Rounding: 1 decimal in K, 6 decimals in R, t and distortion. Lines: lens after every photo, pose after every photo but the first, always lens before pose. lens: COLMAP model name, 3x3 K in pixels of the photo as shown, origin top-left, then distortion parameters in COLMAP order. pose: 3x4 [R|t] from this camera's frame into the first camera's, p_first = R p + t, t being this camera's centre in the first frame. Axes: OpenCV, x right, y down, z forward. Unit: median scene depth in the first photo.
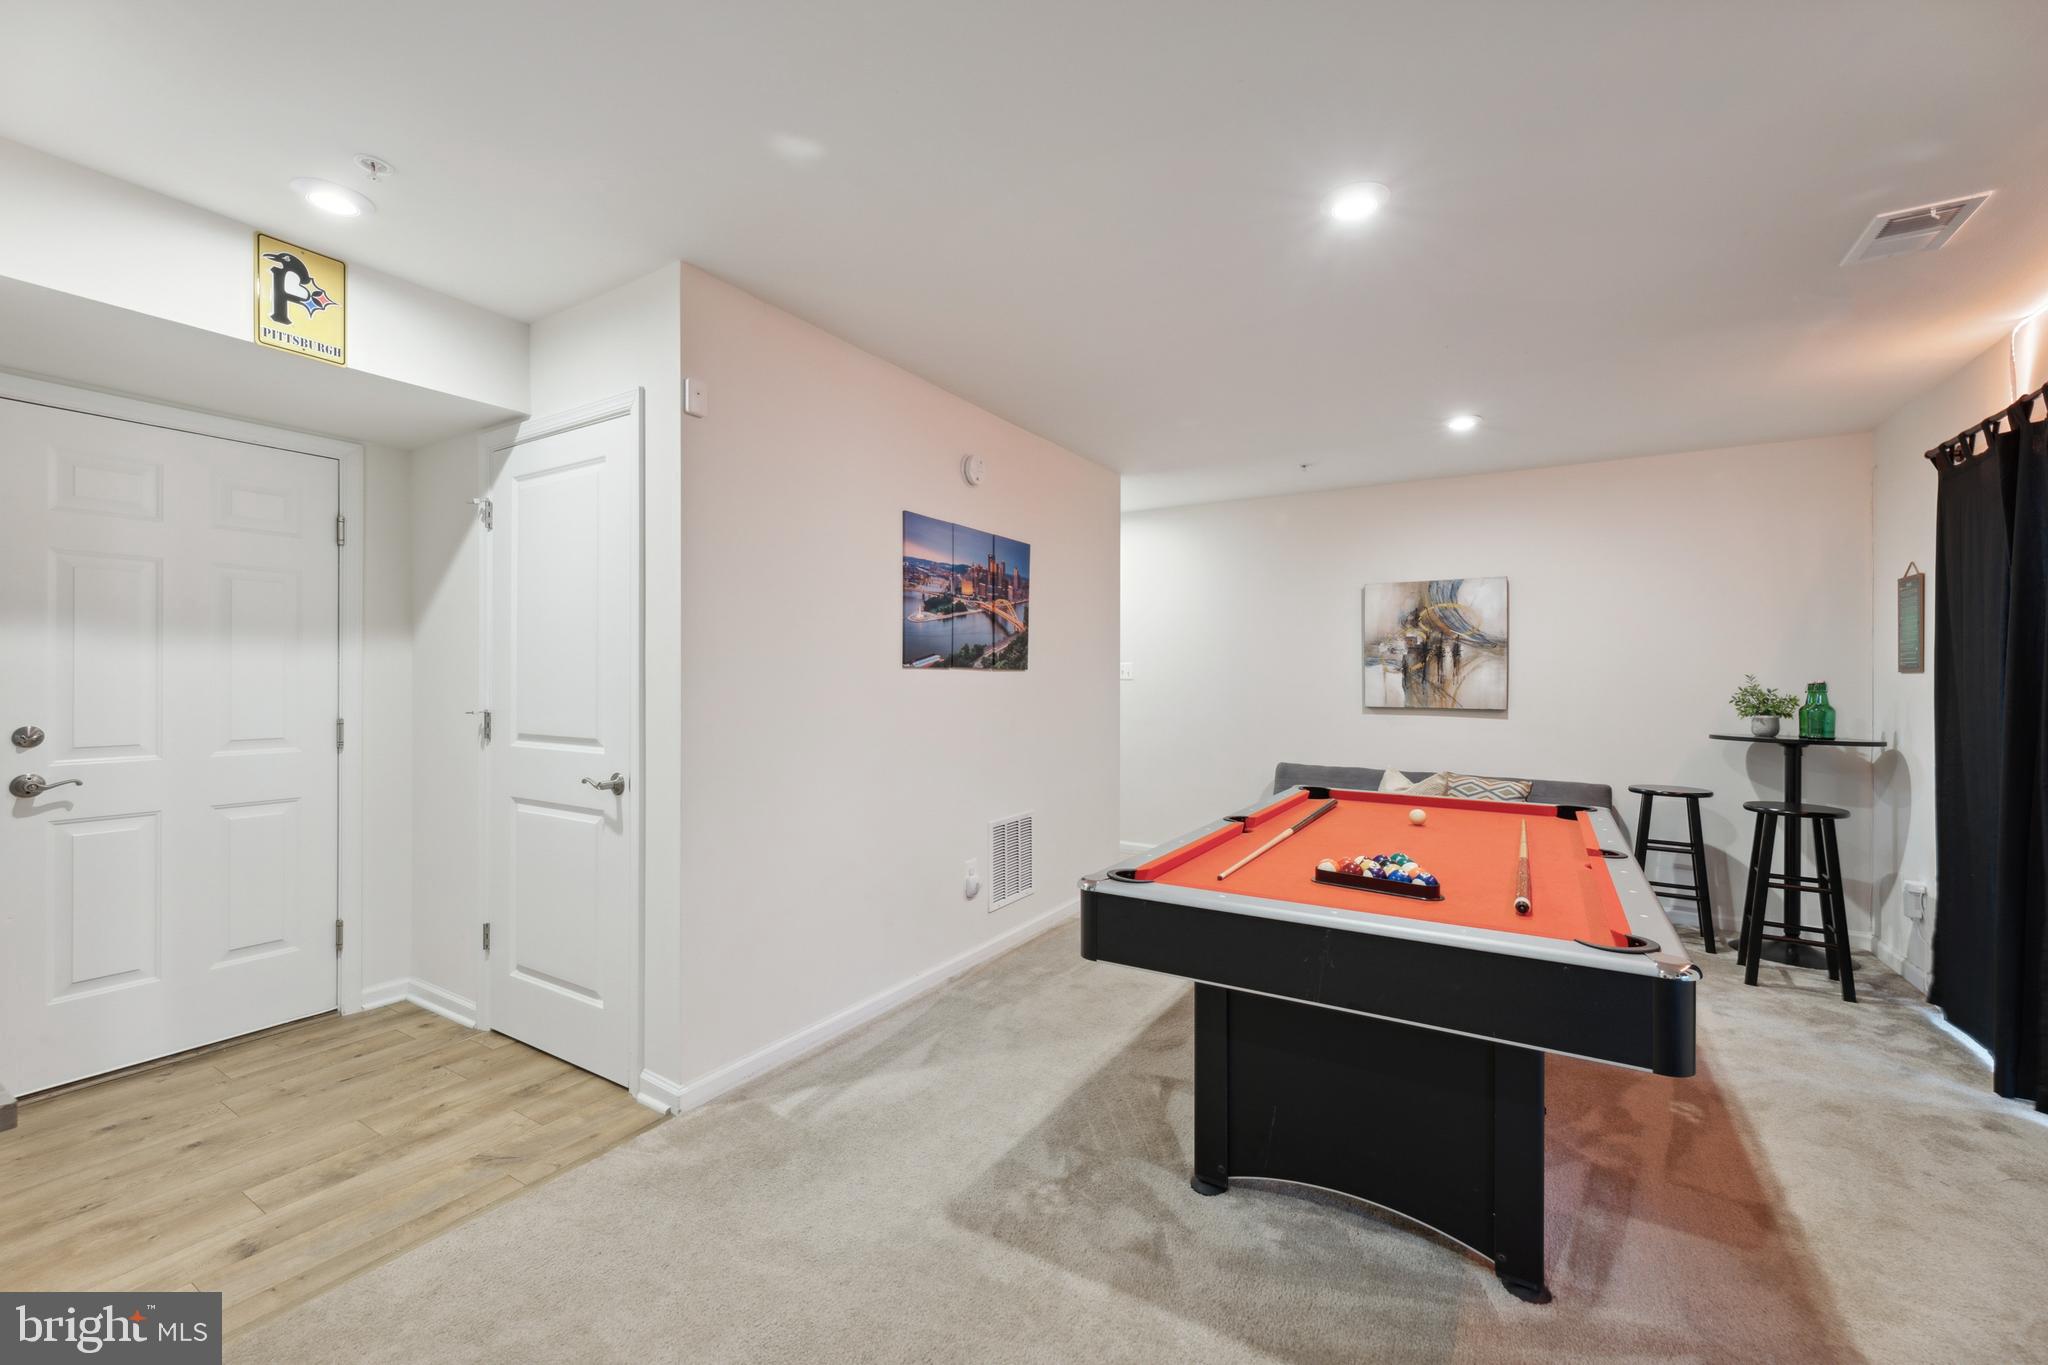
lens RADIAL K [[828.1, 0, 1026.1], [0, 828.1, 669.1], [0, 0, 1]] dist [0.003660, -0.000309]
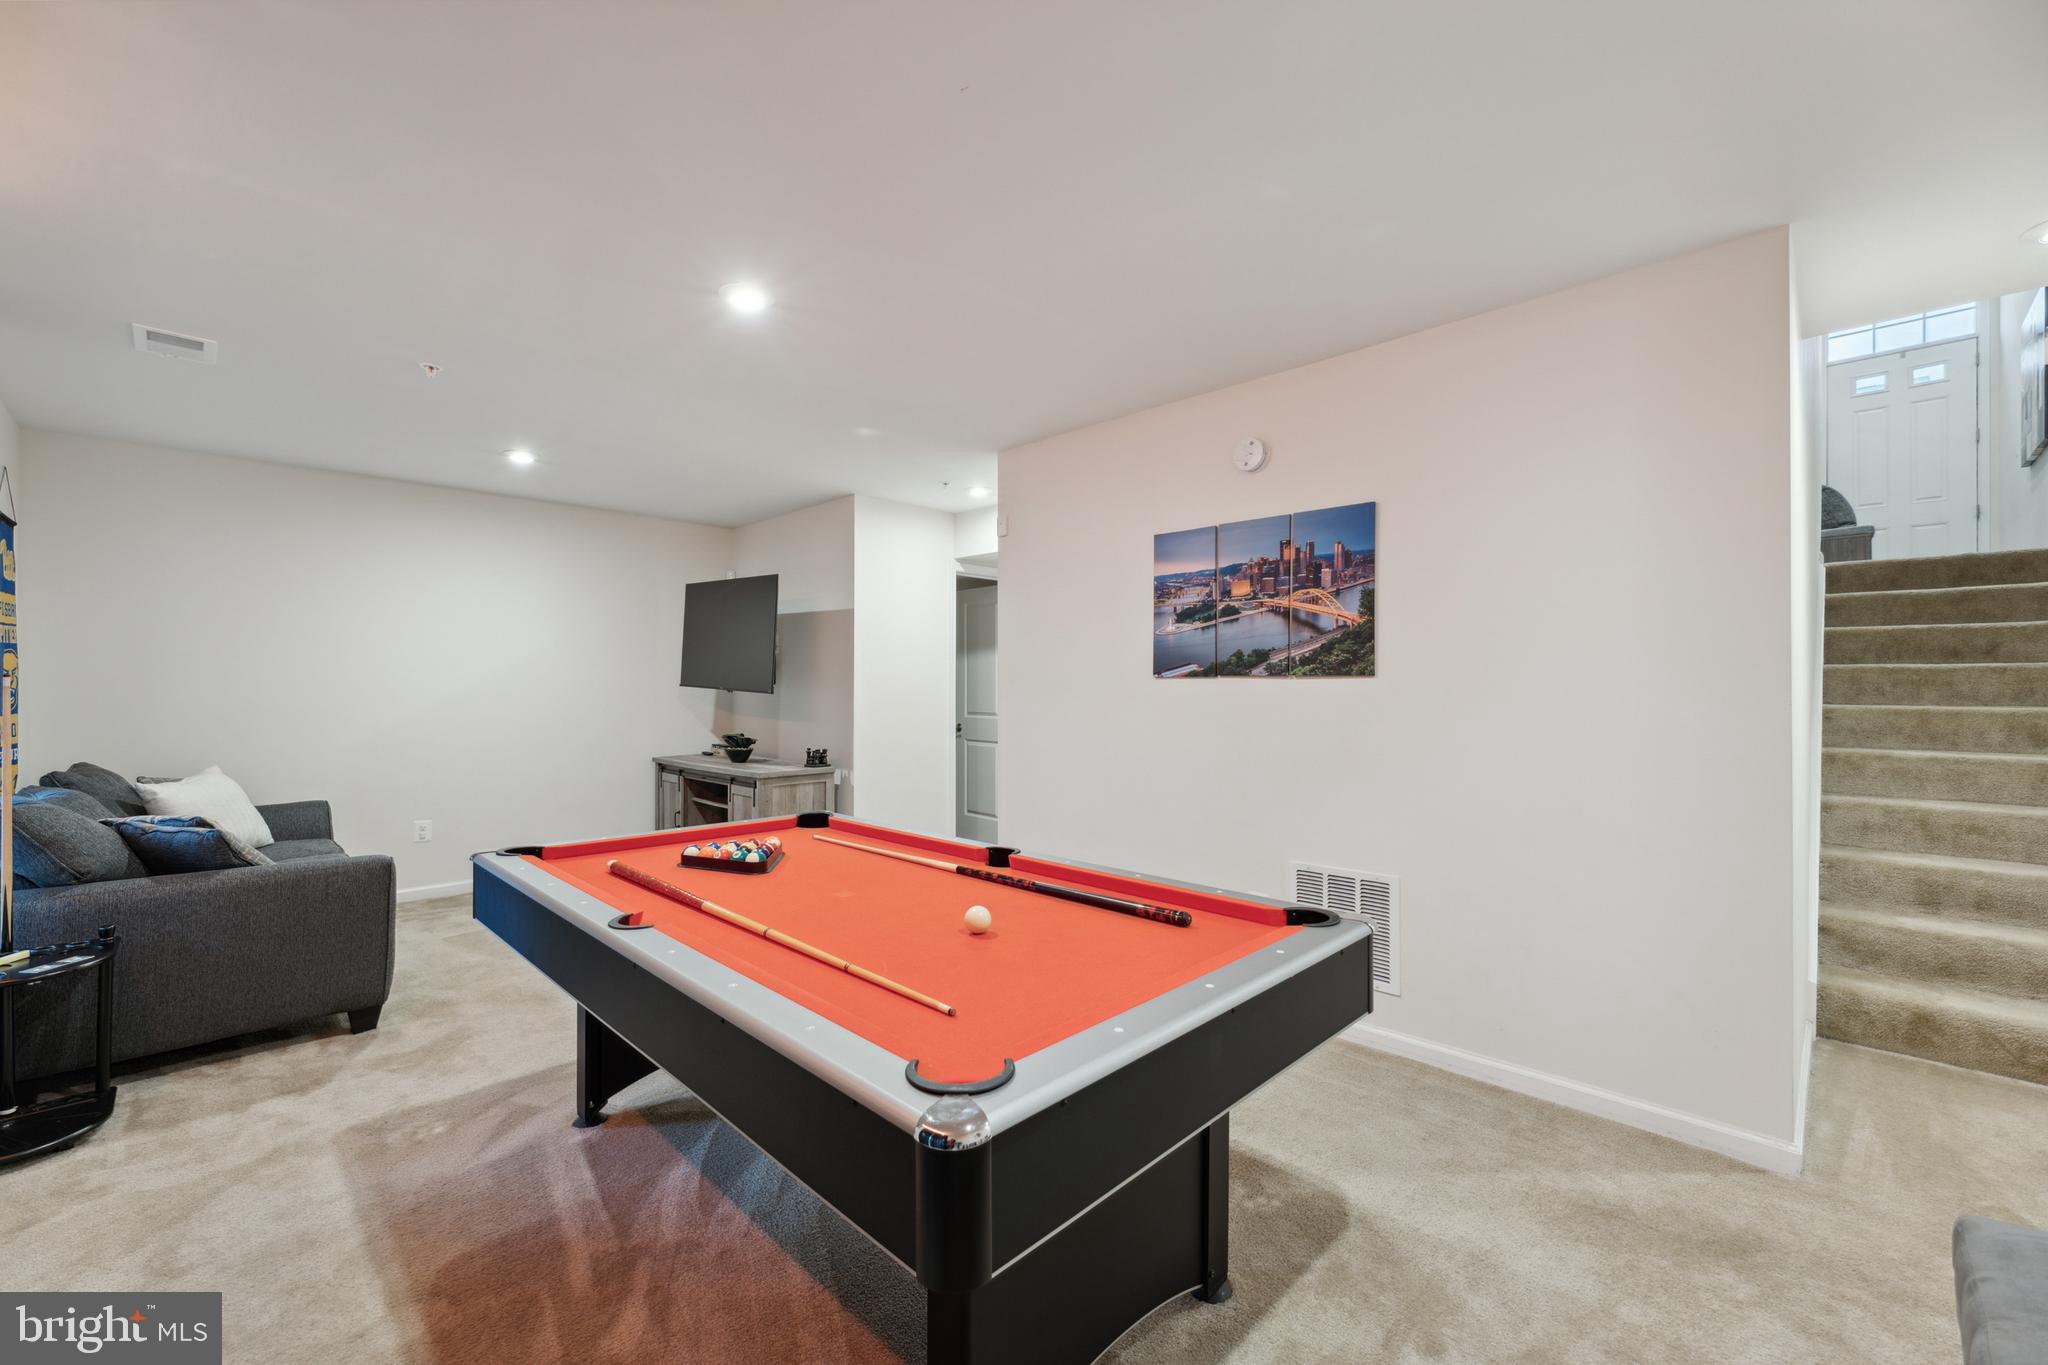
lens RADIAL K [[828.1, 0, 1026.1], [0, 828.1, 669.1], [0, 0, 1]] dist [0.003660, -0.000309]
pose [[-0.208308, -0.023965, -0.977770, 0.862472], [0.011151, 0.999577, -0.026875, 0.012669], [0.978000, -0.016501, -0.207953, 0.952297]]
